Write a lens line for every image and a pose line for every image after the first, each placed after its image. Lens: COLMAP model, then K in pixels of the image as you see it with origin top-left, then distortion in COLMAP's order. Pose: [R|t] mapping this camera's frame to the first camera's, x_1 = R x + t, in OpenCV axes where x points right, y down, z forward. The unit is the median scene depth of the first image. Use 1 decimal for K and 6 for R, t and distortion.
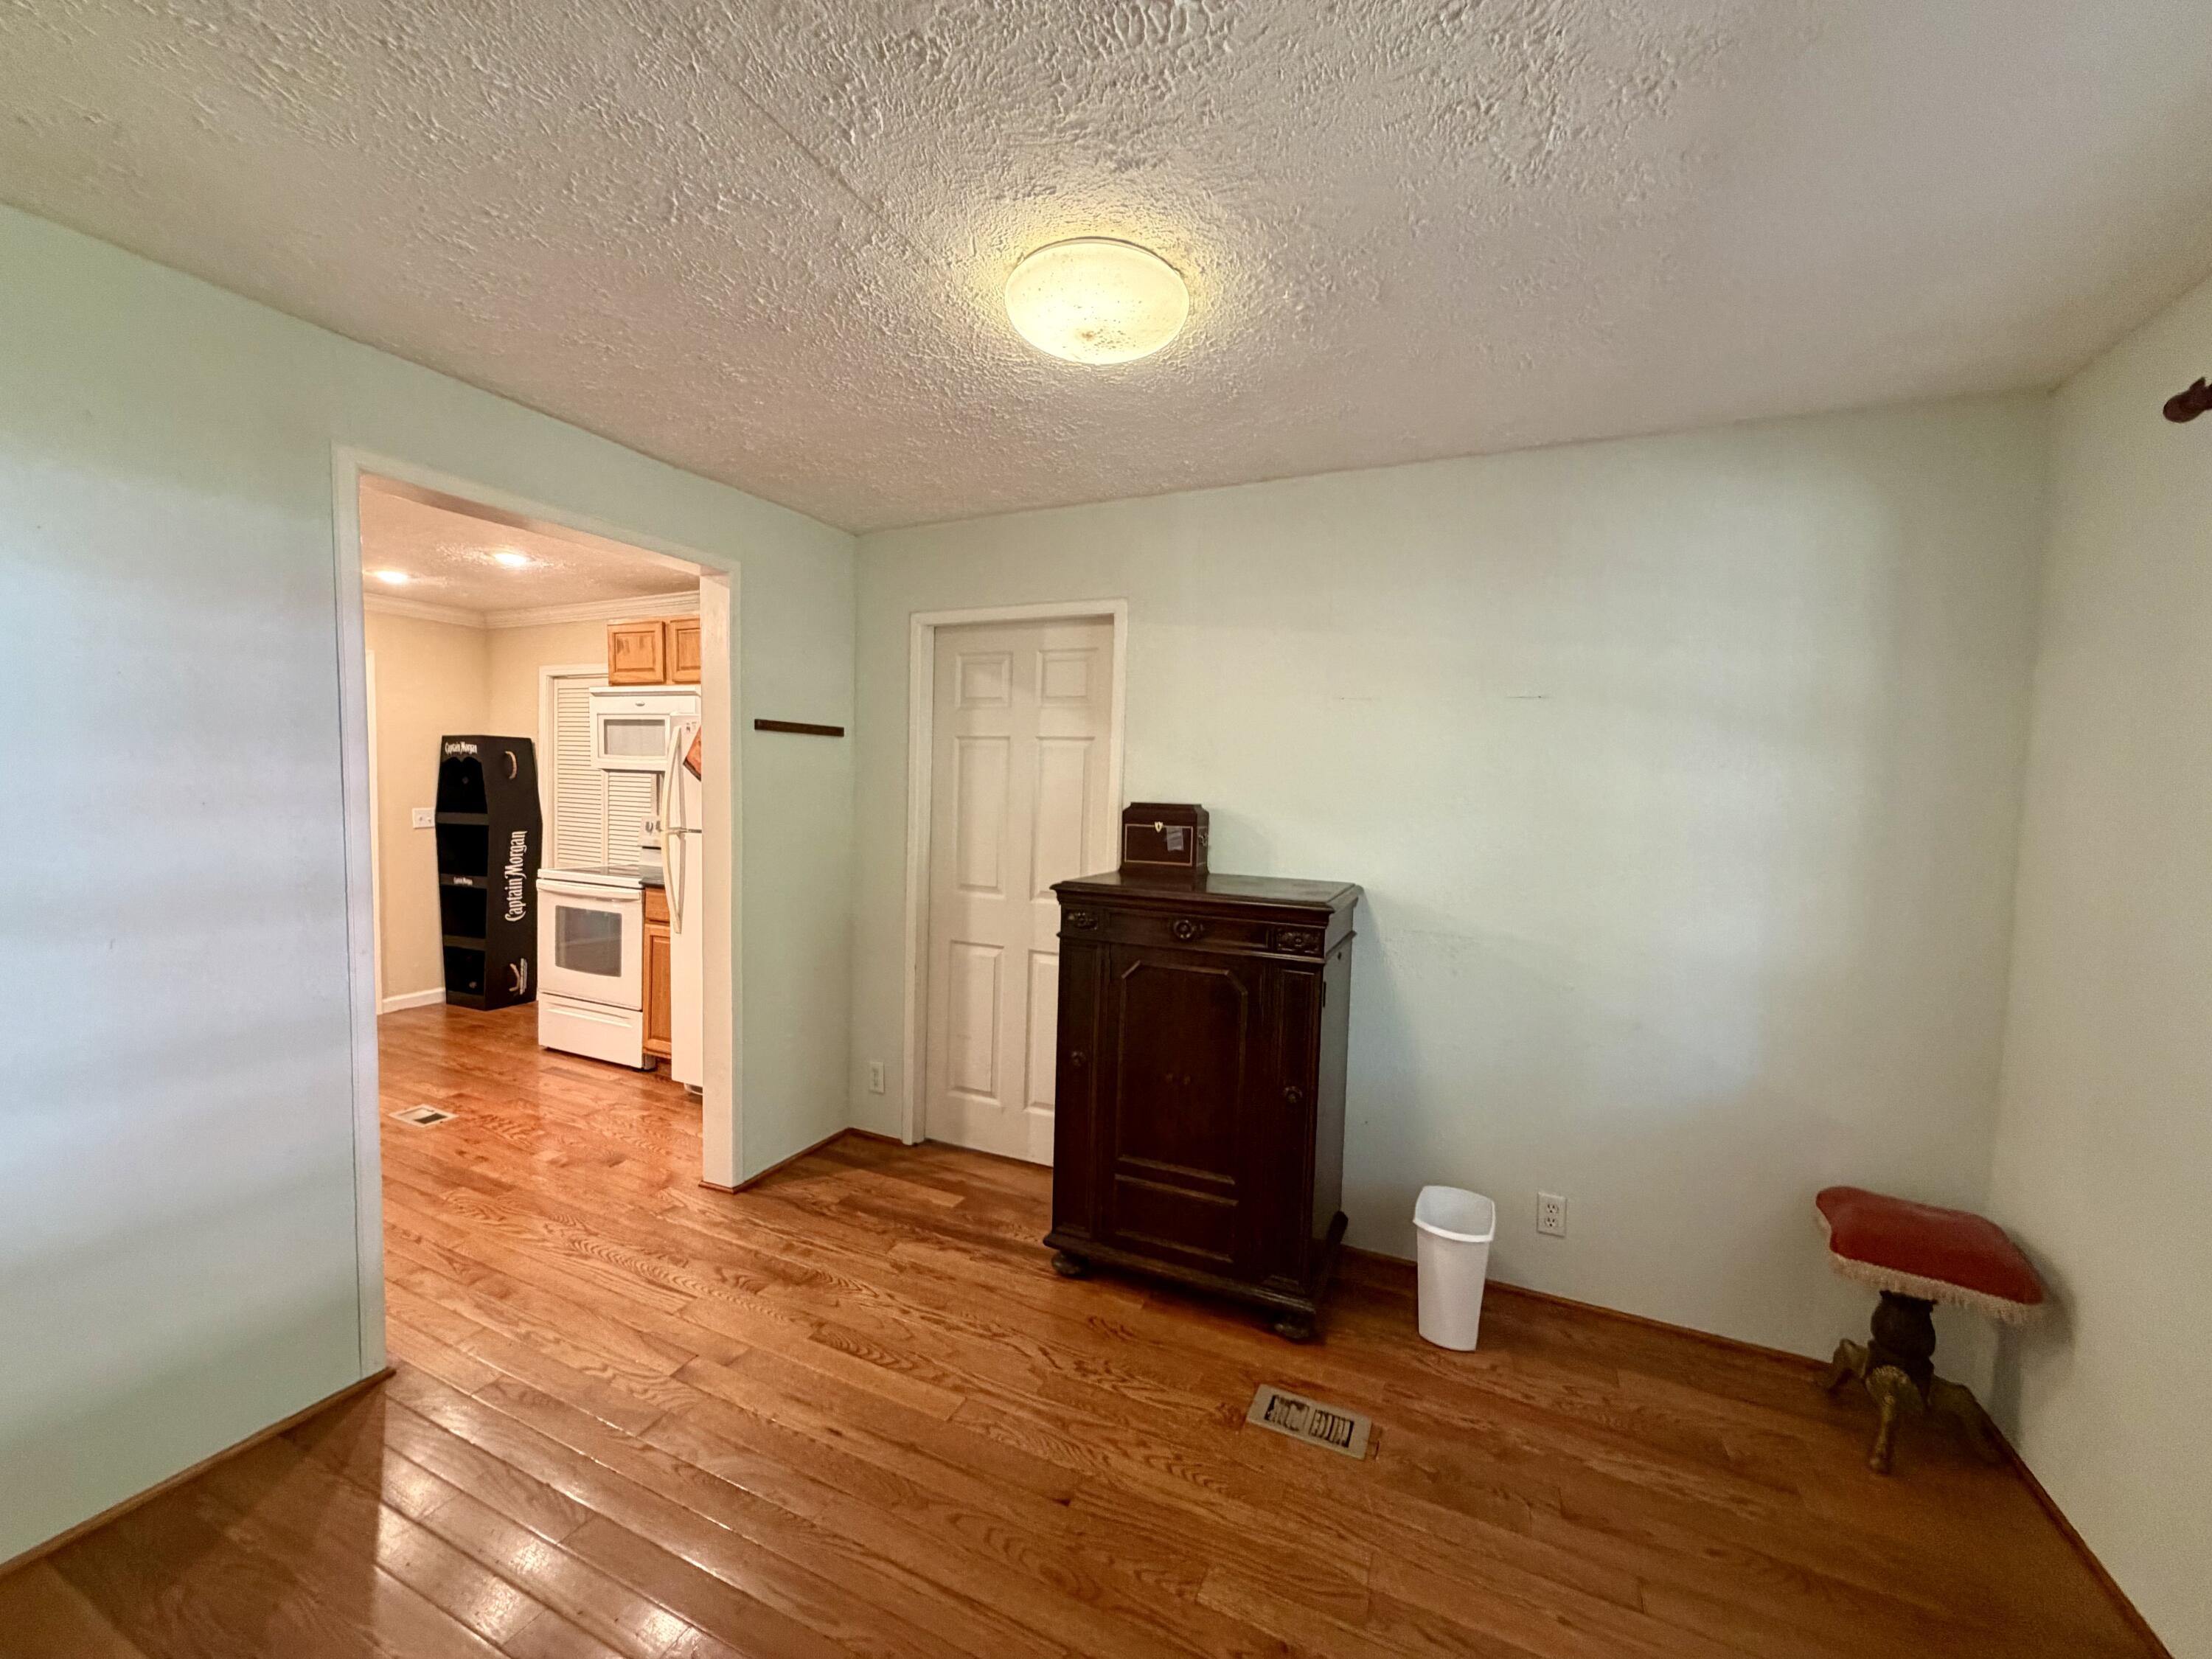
lens RADIAL K [[880.2, 0, 1103.7], [0, 880.2, 825.8], [0, 0, 1]] dist [-0.001900, 0.000322]
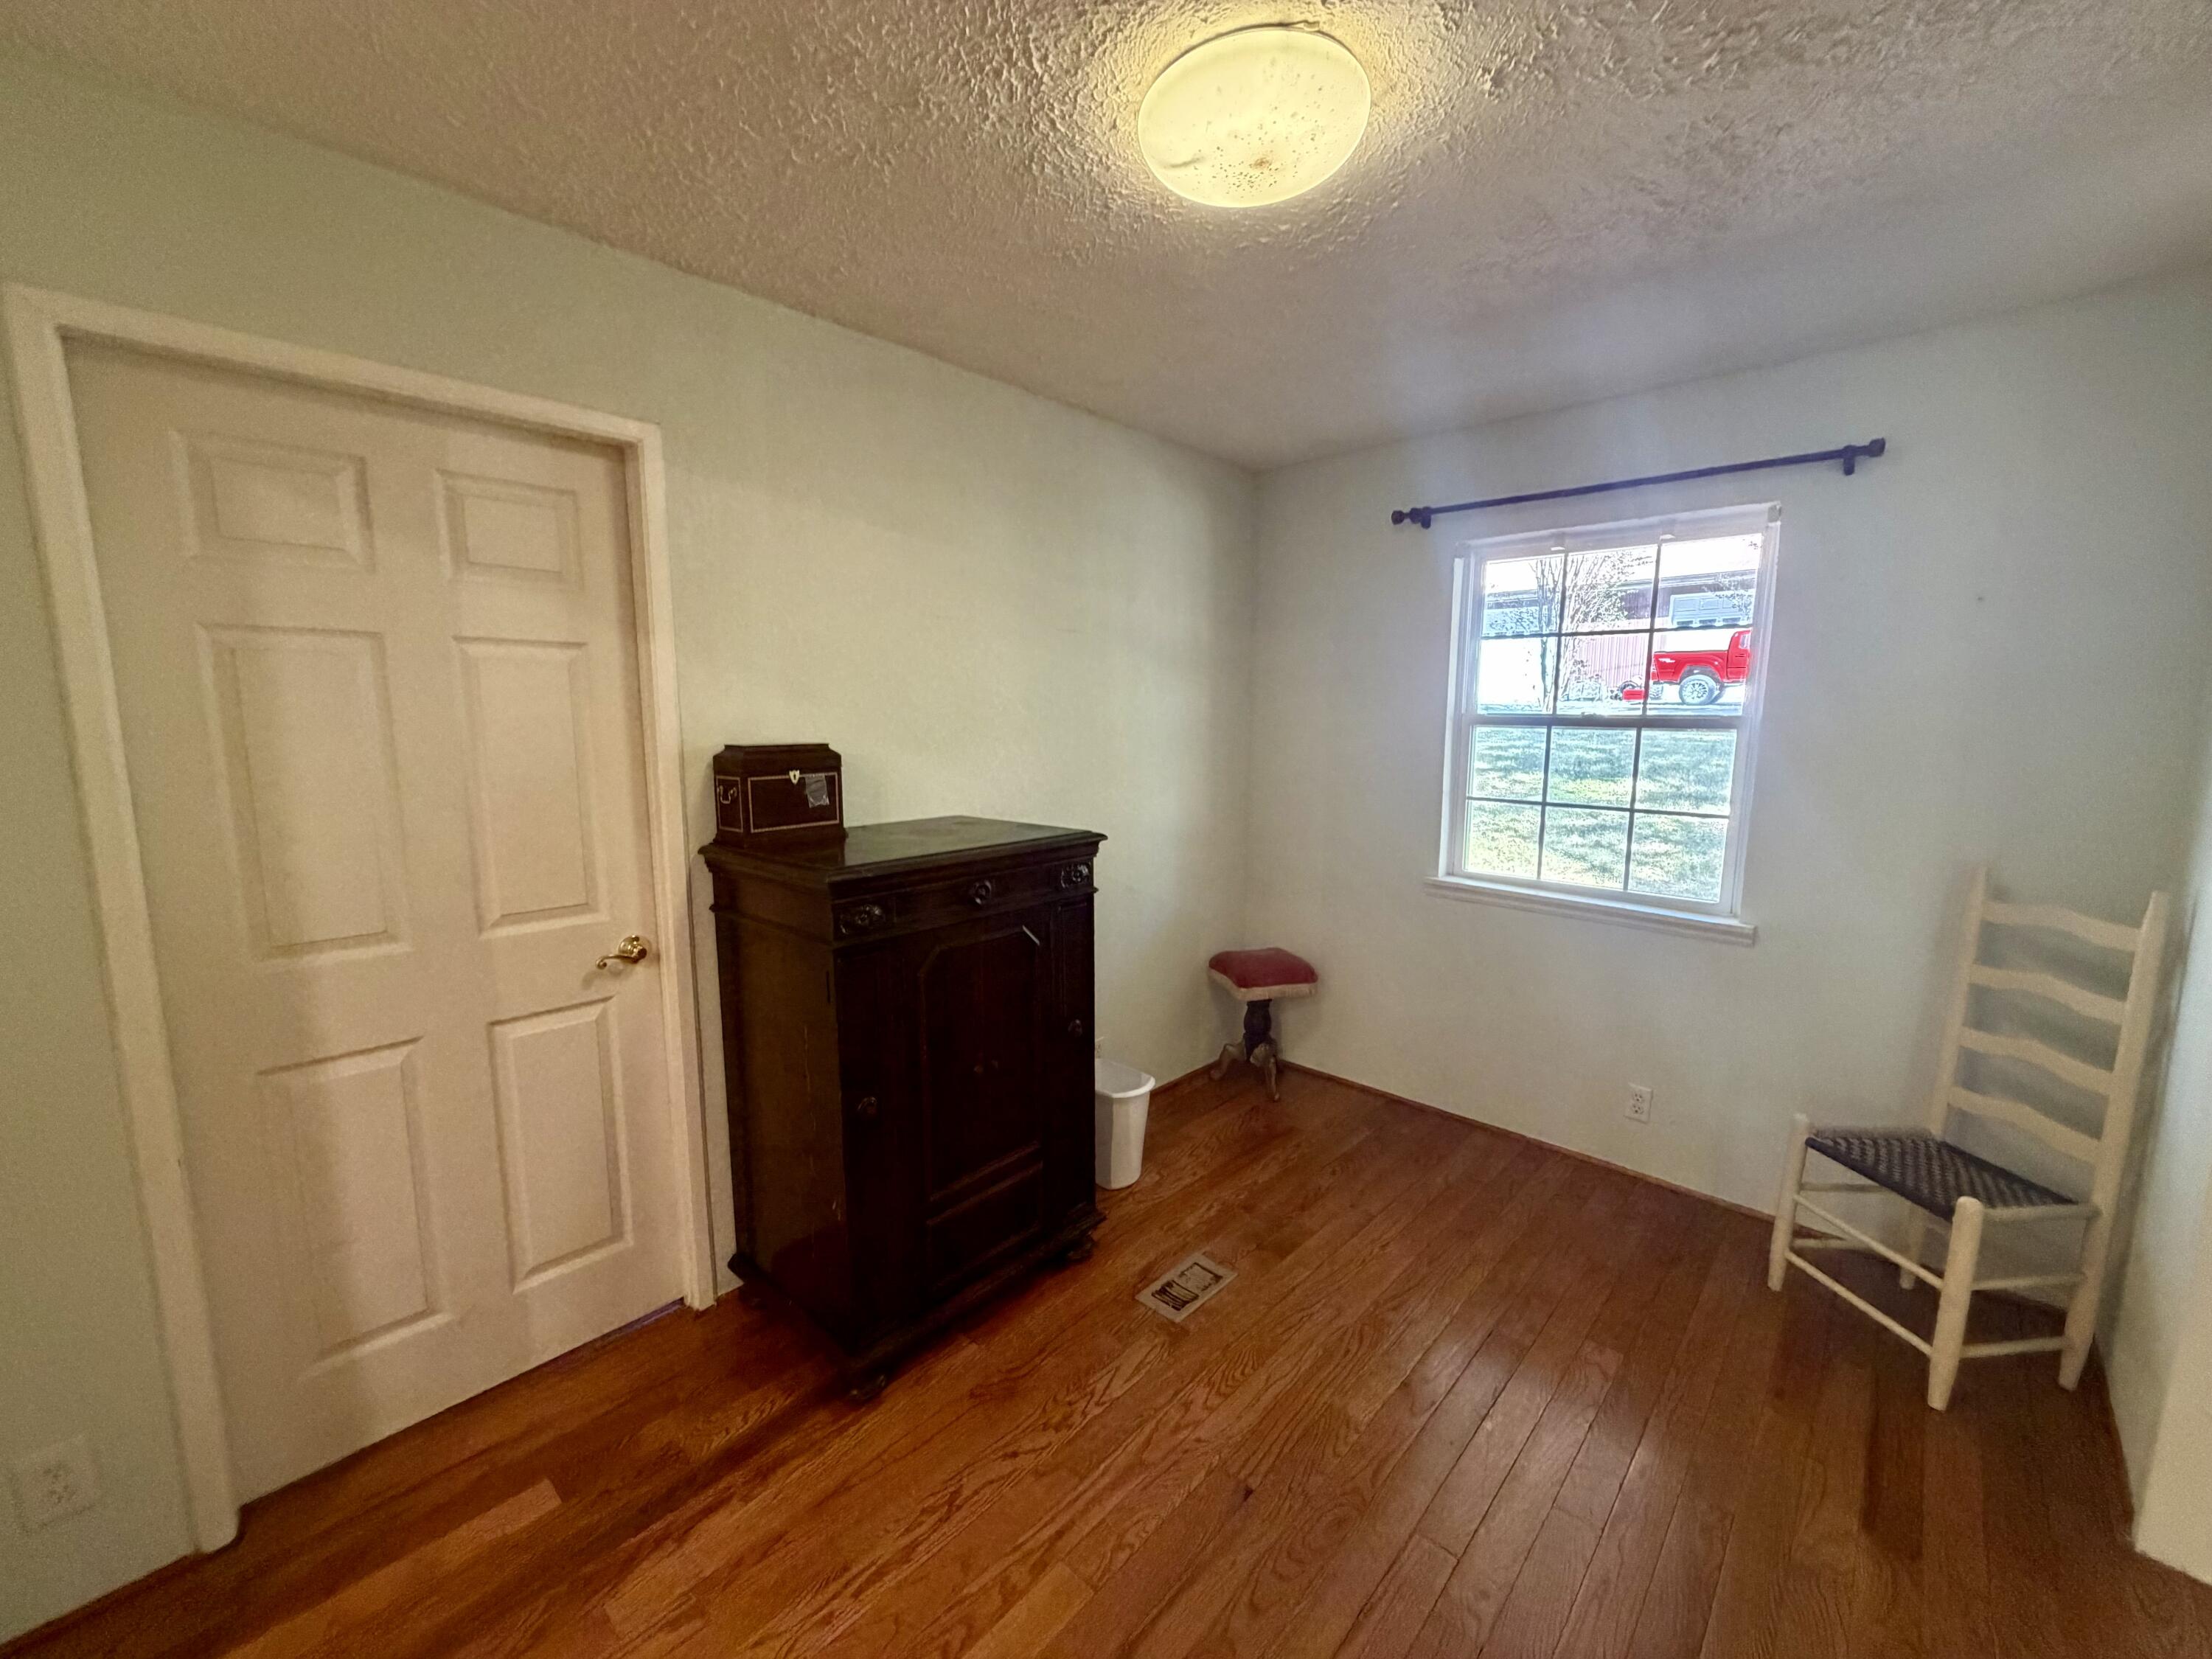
lens RADIAL K [[880.2, 0, 1106.3], [0, 880.2, 821.0], [0, 0, 1]] dist [-0.001900, 0.000322]
pose [[0.315577, -0.146422, 0.937535, -0.568965], [0.050109, 0.989216, 0.137627, -0.052425], [-0.947576, 0.003547, 0.319511, 0.548930]]
